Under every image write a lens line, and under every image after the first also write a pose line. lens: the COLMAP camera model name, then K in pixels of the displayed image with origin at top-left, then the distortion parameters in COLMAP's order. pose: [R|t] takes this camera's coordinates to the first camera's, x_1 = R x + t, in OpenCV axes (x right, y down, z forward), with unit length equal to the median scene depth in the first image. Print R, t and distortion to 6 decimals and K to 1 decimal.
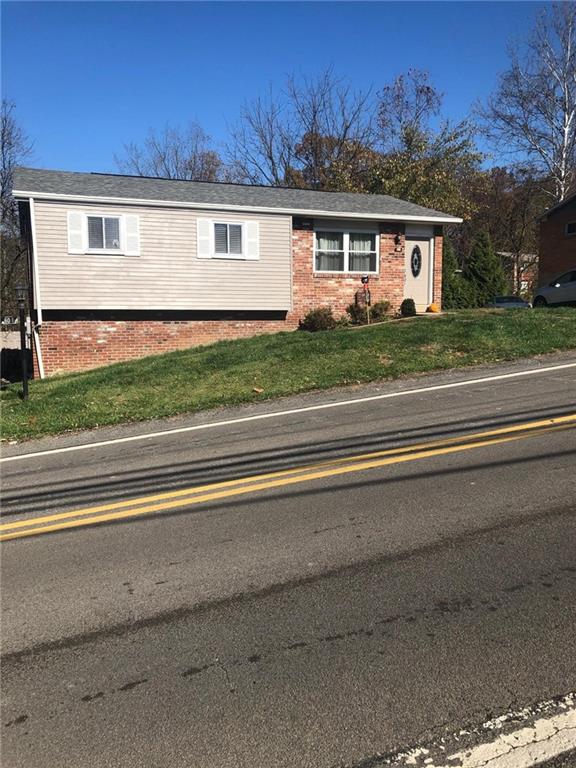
lens RADIAL K [[622.9, 0, 288.0], [0, 622.9, 384.0], [0, 0, 1]] dist [0.069353, -0.134981]
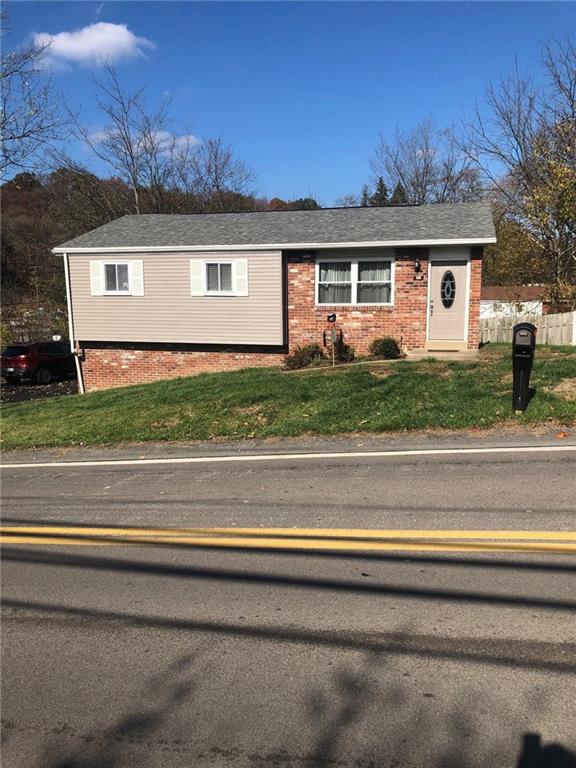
lens RADIAL K [[622.9, 0, 288.0], [0, 622.9, 384.0], [0, 0, 1]] dist [0.069353, -0.134981]
pose [[0.811171, 0.082718, -0.578930, 0.584607], [-0.066864, 0.996573, 0.048704, -0.103486], [0.580974, -0.000797, 0.813922, 0.192771]]
